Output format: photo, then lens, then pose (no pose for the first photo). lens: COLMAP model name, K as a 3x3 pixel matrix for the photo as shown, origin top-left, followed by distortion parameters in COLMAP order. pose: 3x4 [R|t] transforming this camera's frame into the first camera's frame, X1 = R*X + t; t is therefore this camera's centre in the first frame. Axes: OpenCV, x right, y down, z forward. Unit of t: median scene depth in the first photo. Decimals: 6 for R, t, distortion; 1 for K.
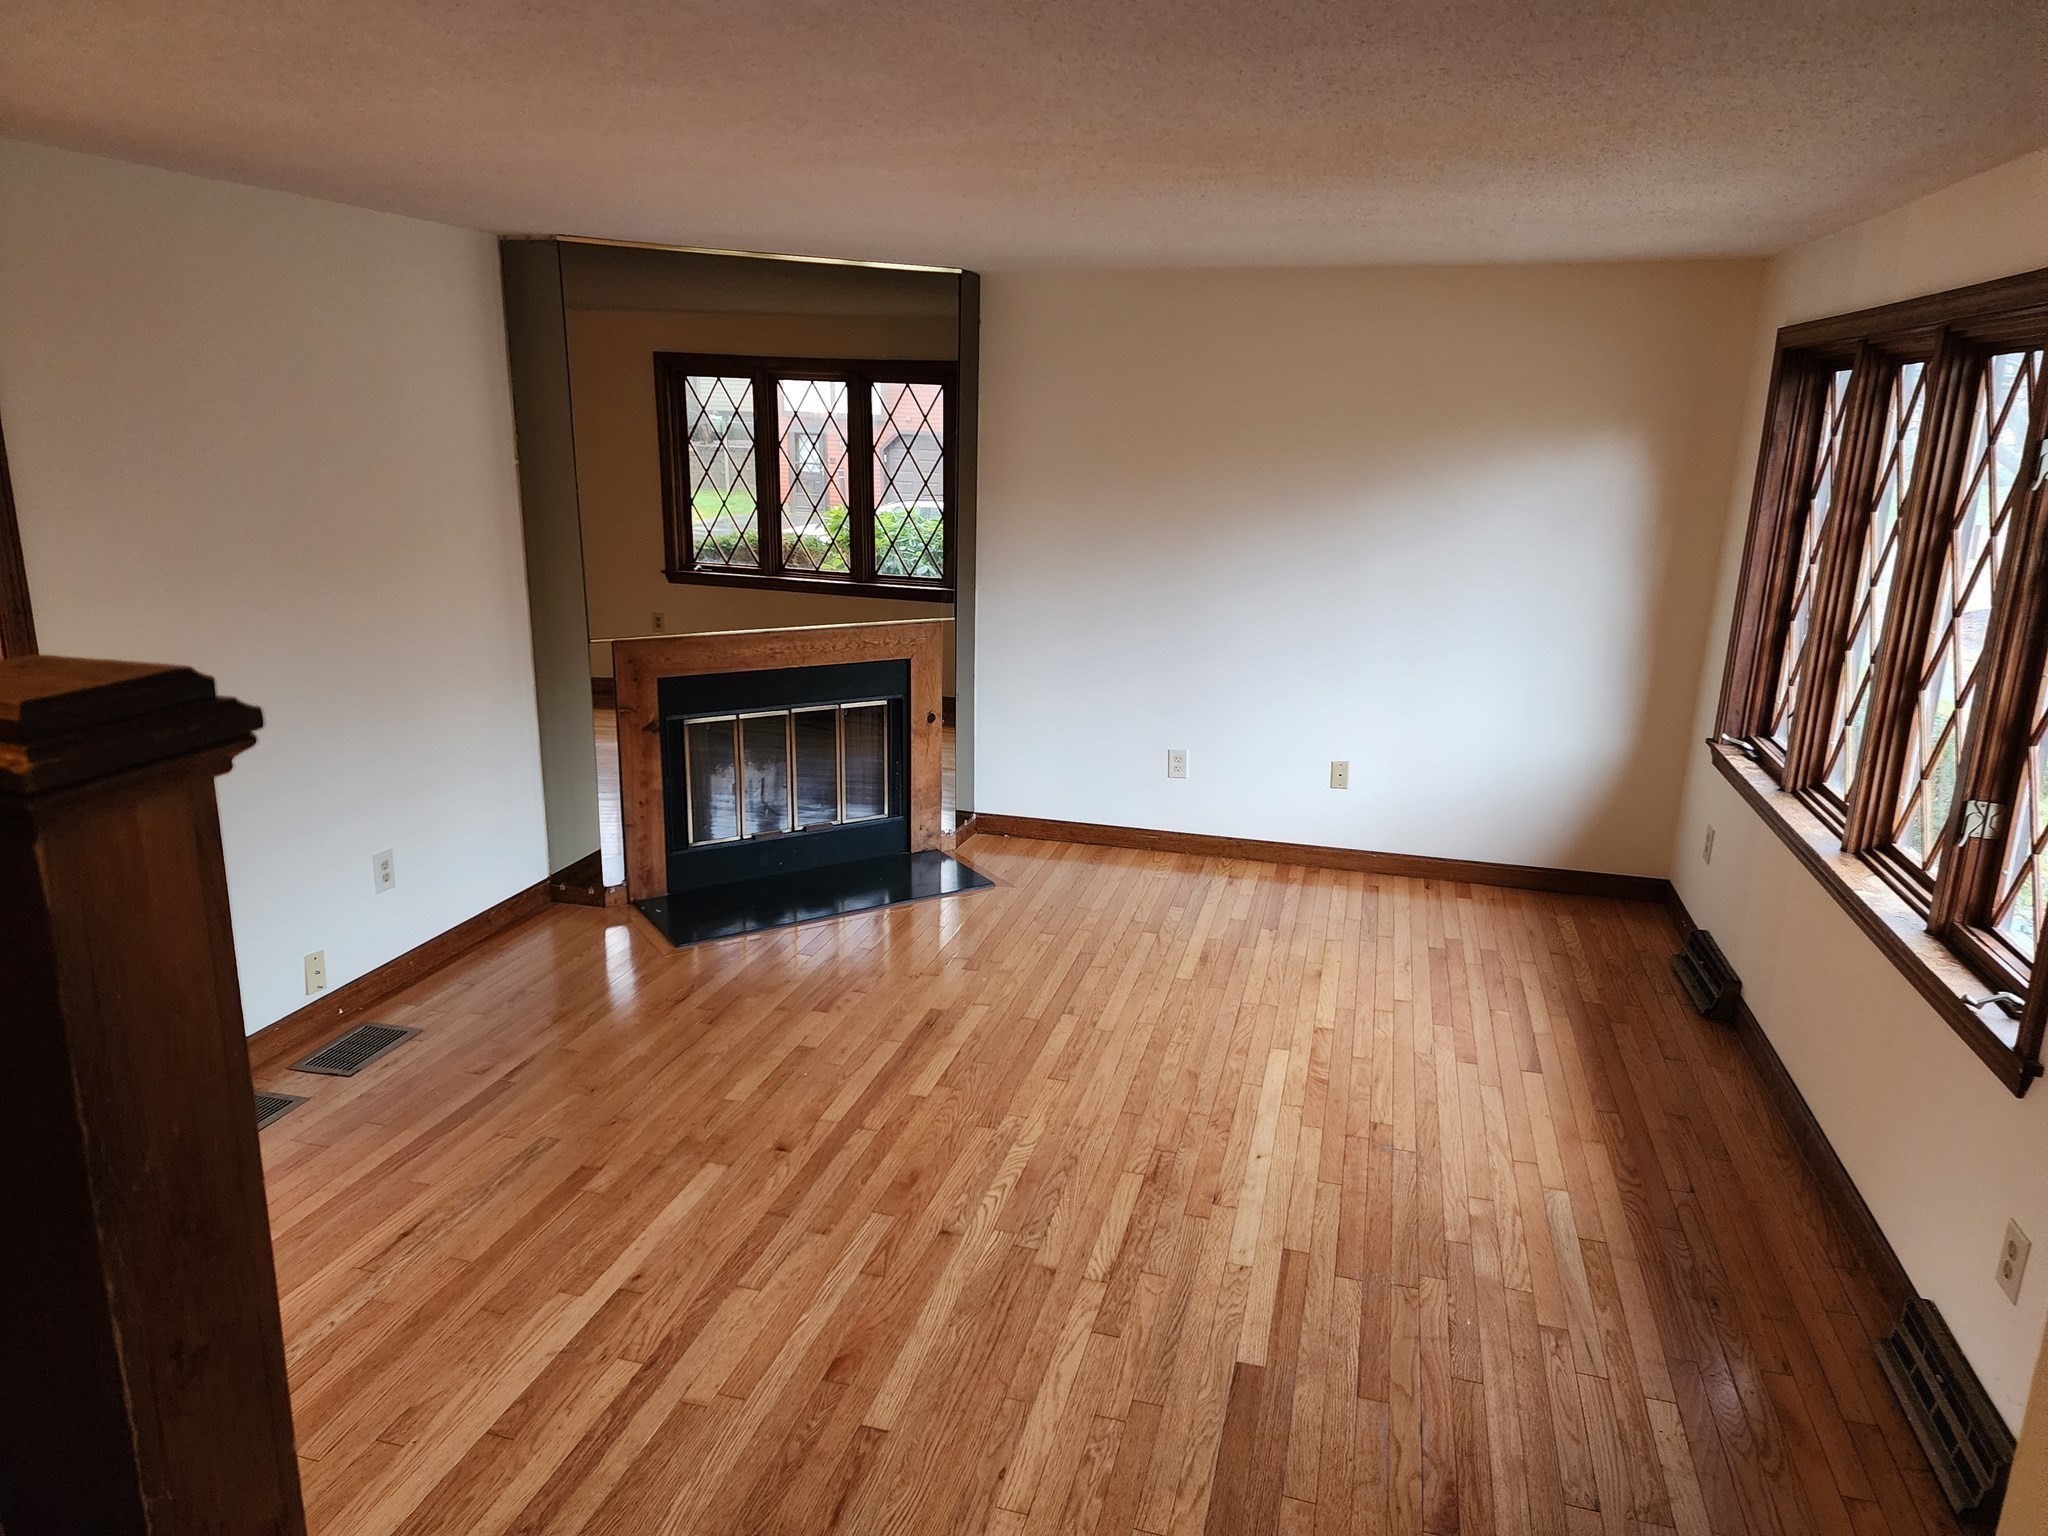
lens RADIAL K [[1365.1, 0, 1026.4], [0, 1365.1, 773.5], [0, 0, 1]] dist [0.102354, -0.085086]
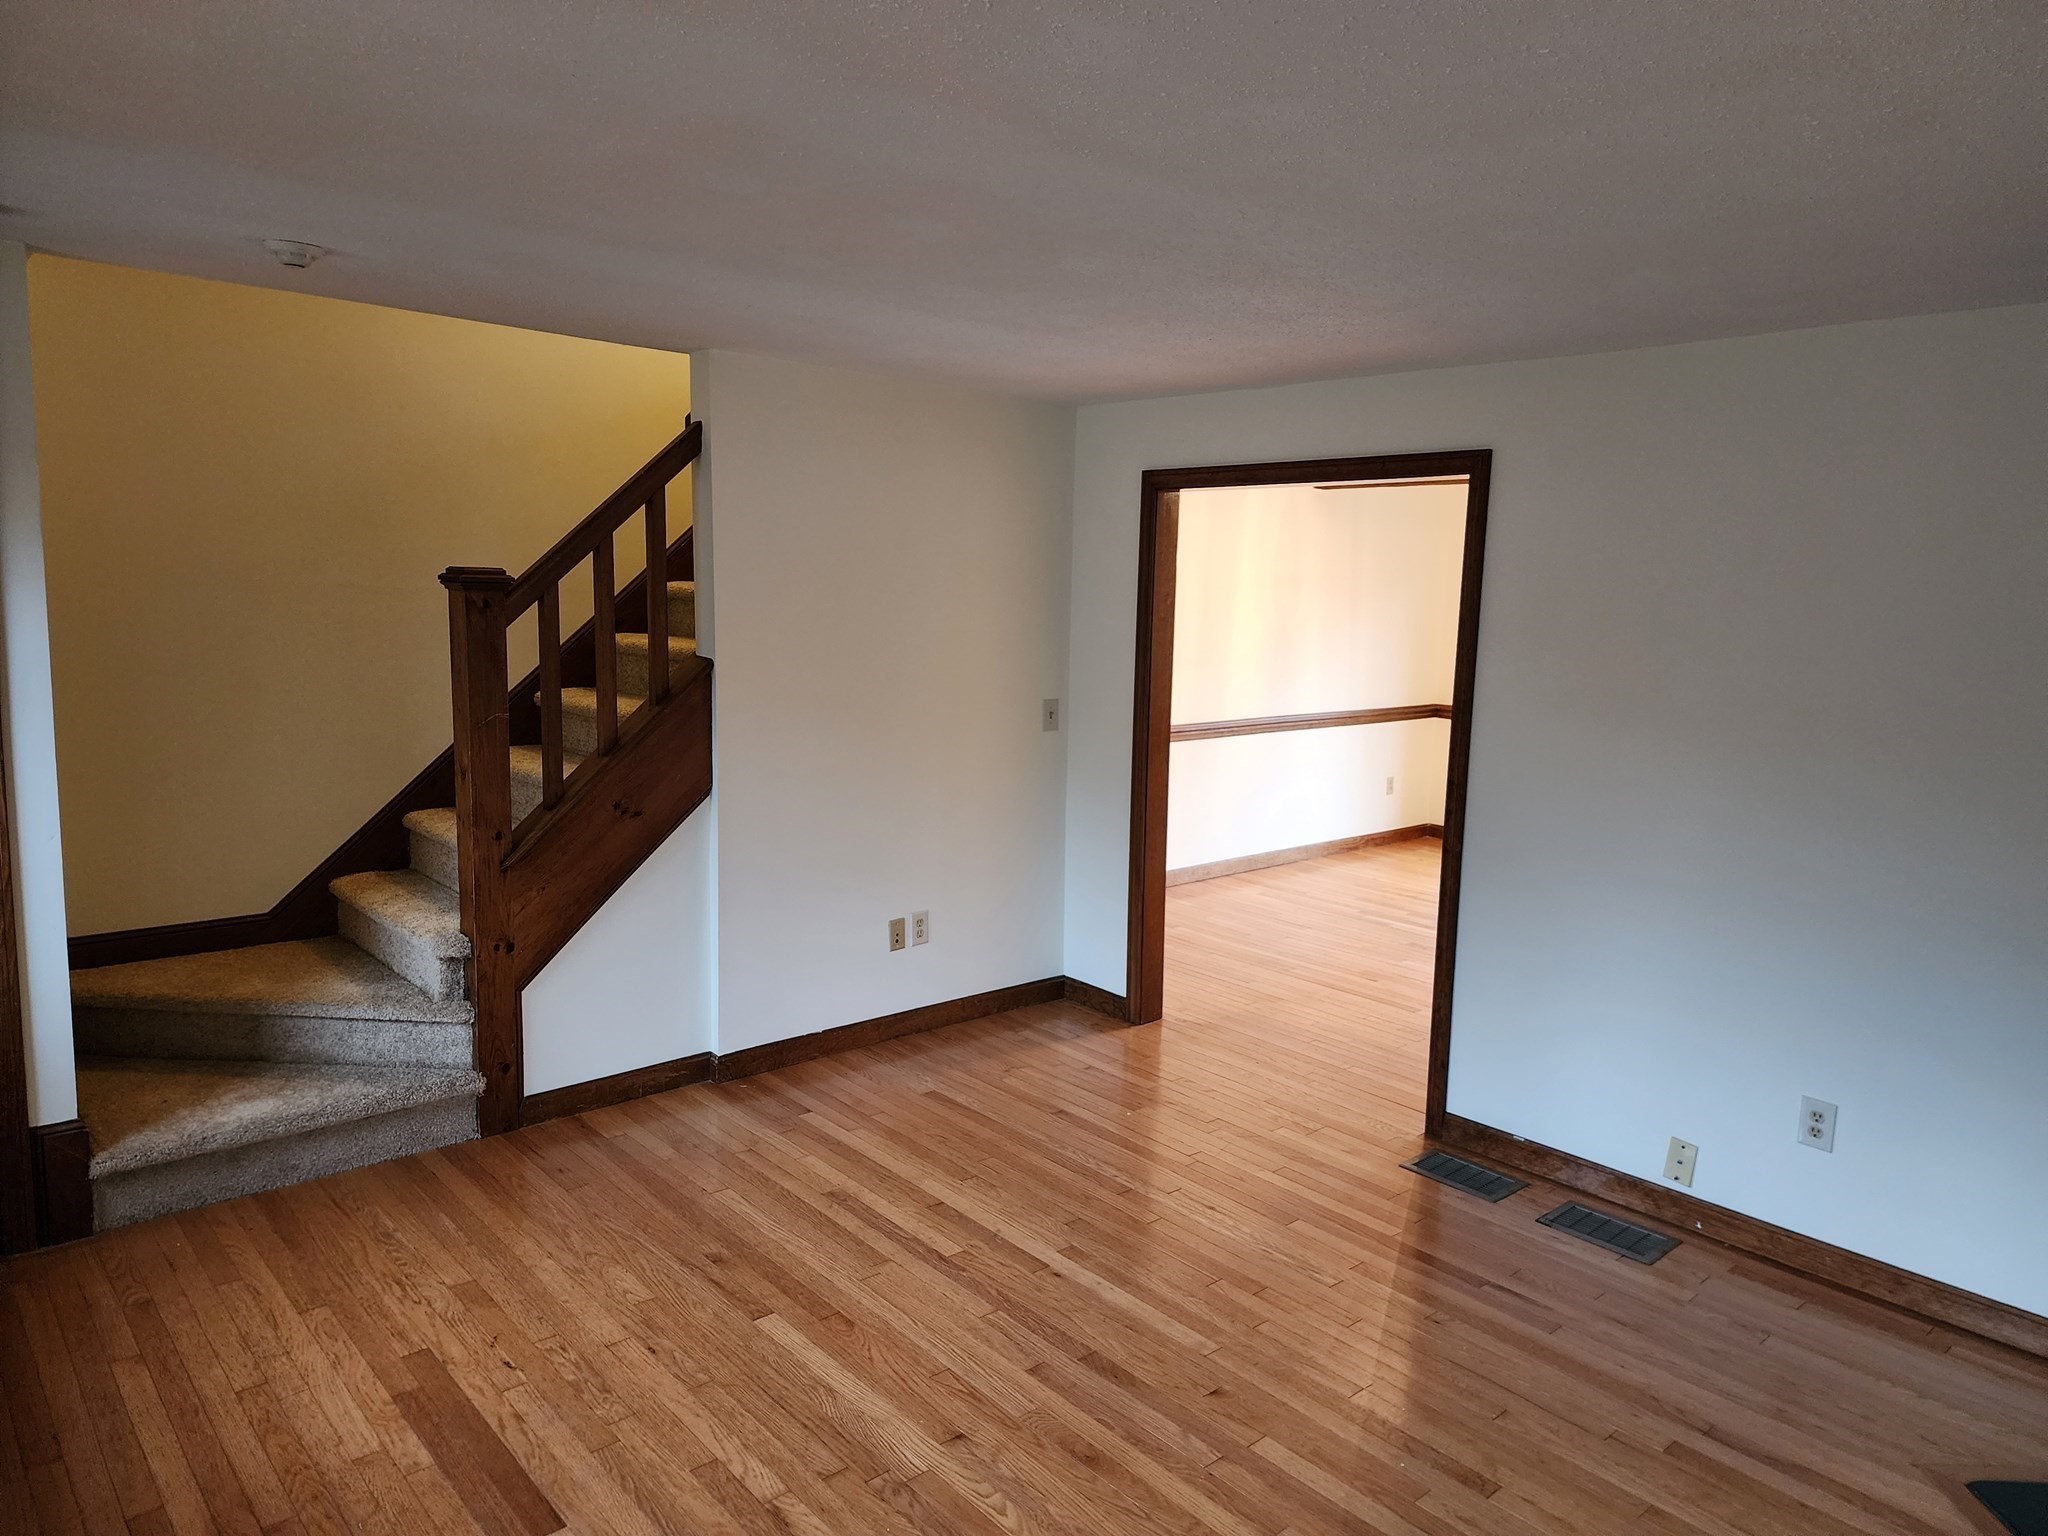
lens RADIAL K [[1354.4, 0, 1008.1], [0, 1354.4, 768.6], [0, 0, 1]] dist [0.083653, -0.080159]
pose [[-0.553885, 0.077230, -0.829004, 0.431874], [-0.253560, 0.932746, 0.256306, -0.202435], [0.793044, 0.352166, -0.497052, 0.936199]]
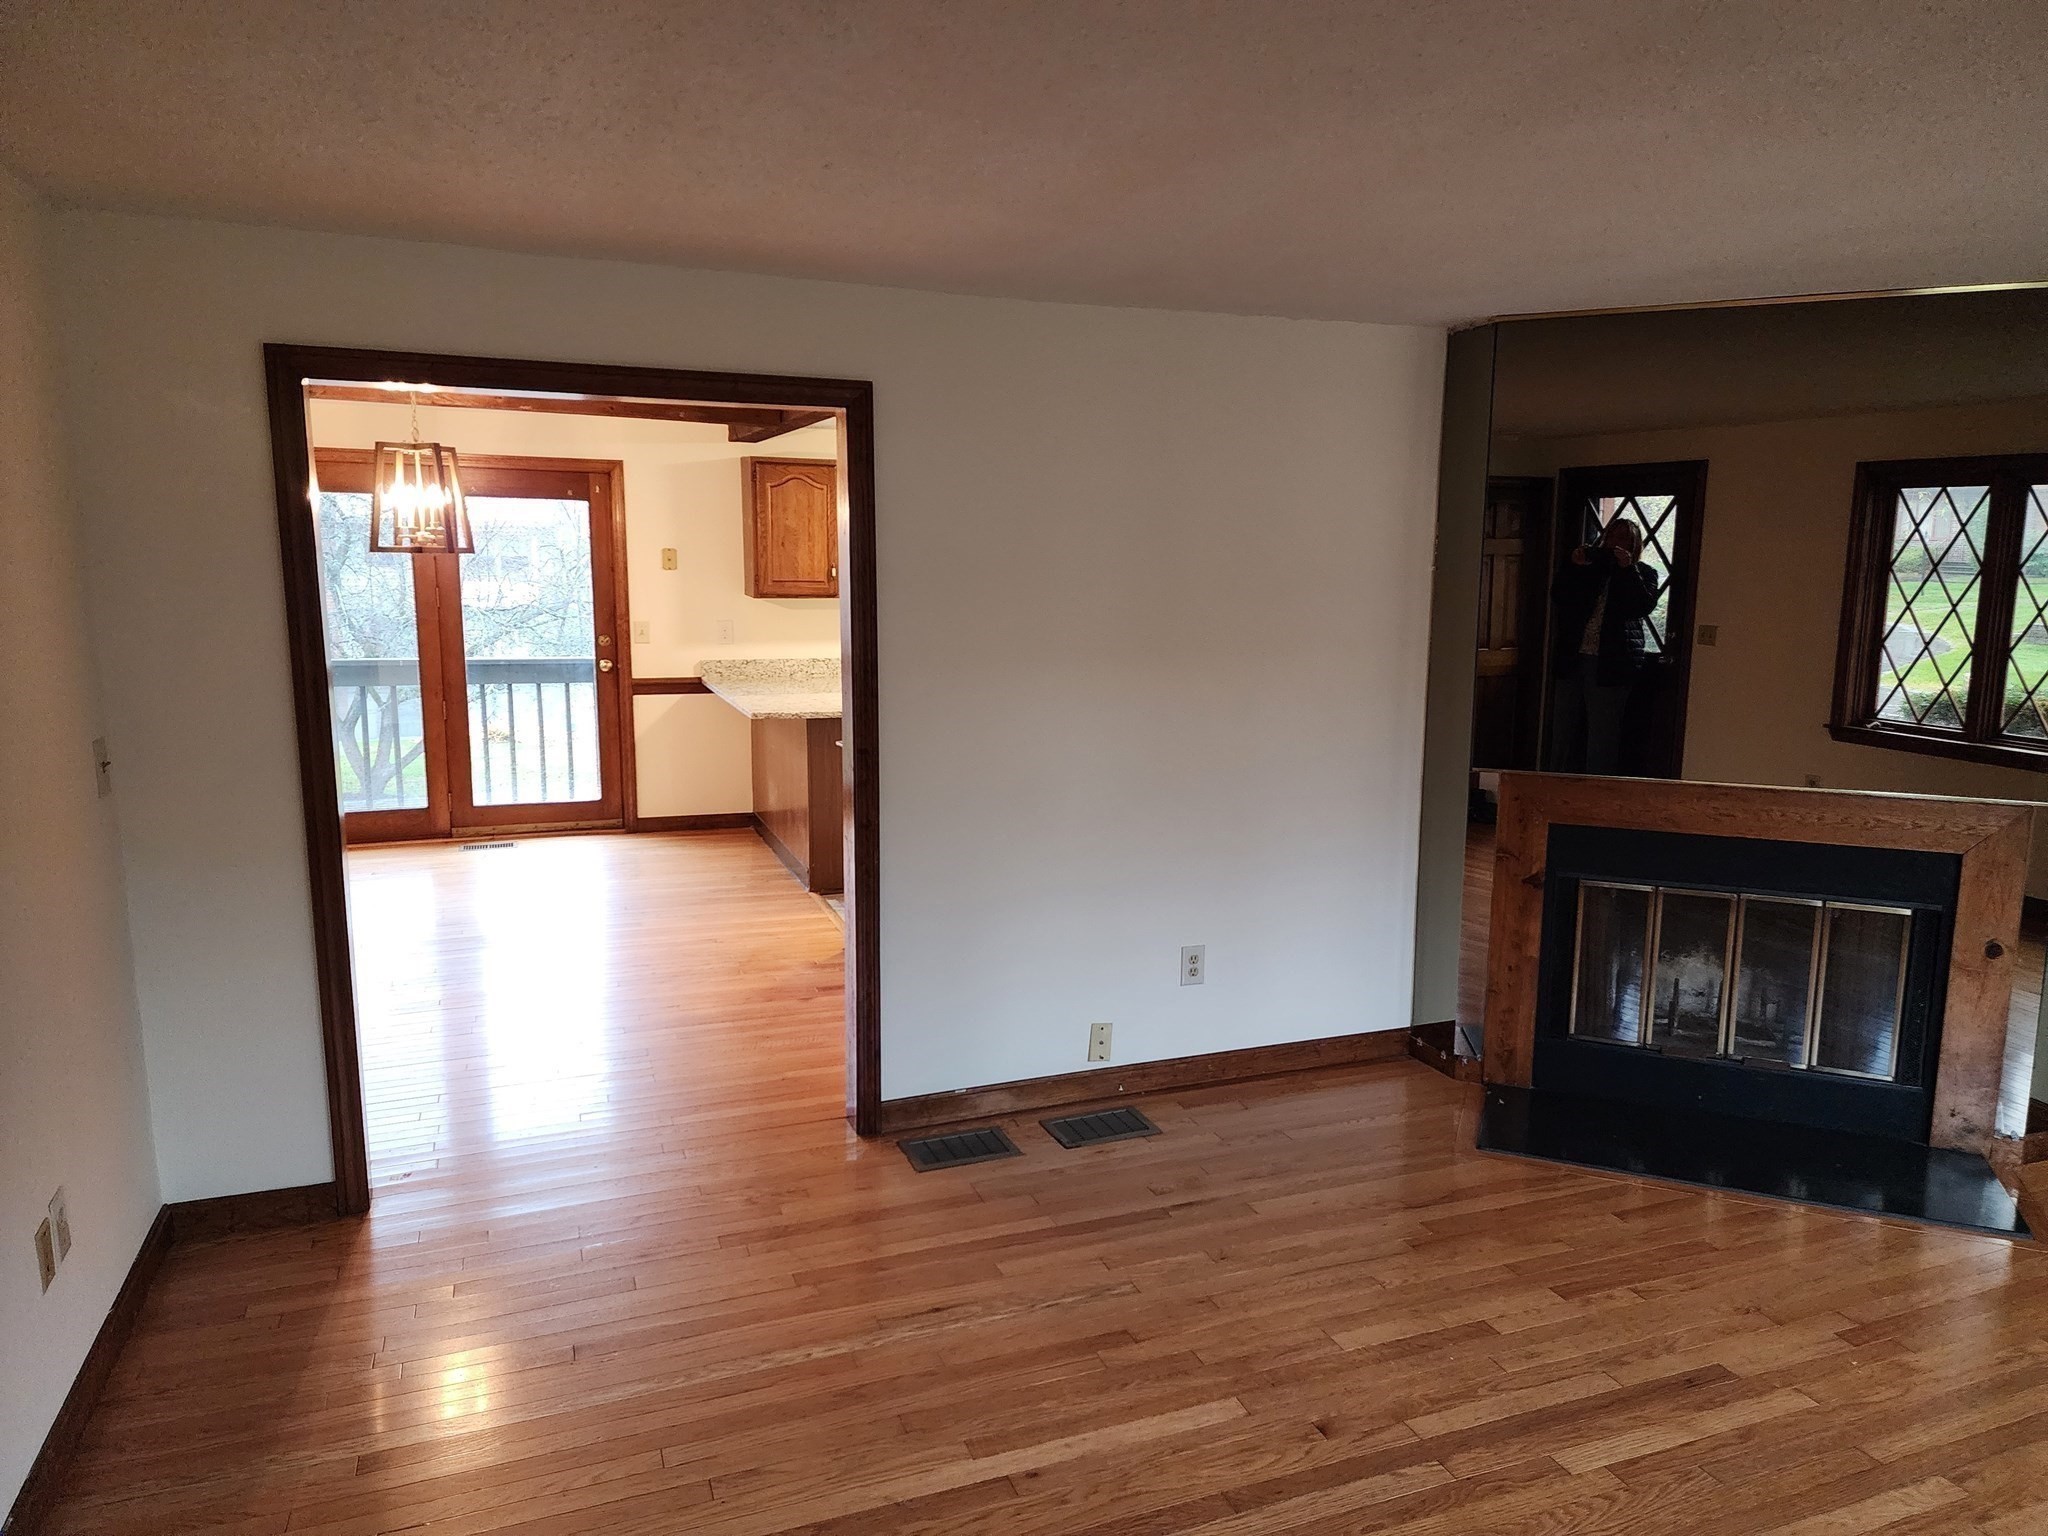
lens RADIAL K [[1365.1, 0, 1026.4], [0, 1365.1, 773.5], [0, 0, 1]] dist [0.102354, -0.085086]
pose [[0.593553, 0.113209, -0.796792, 0.231634], [-0.202567, 0.979198, -0.011773, -0.028609], [0.778884, 0.168392, 0.604138, 0.283889]]
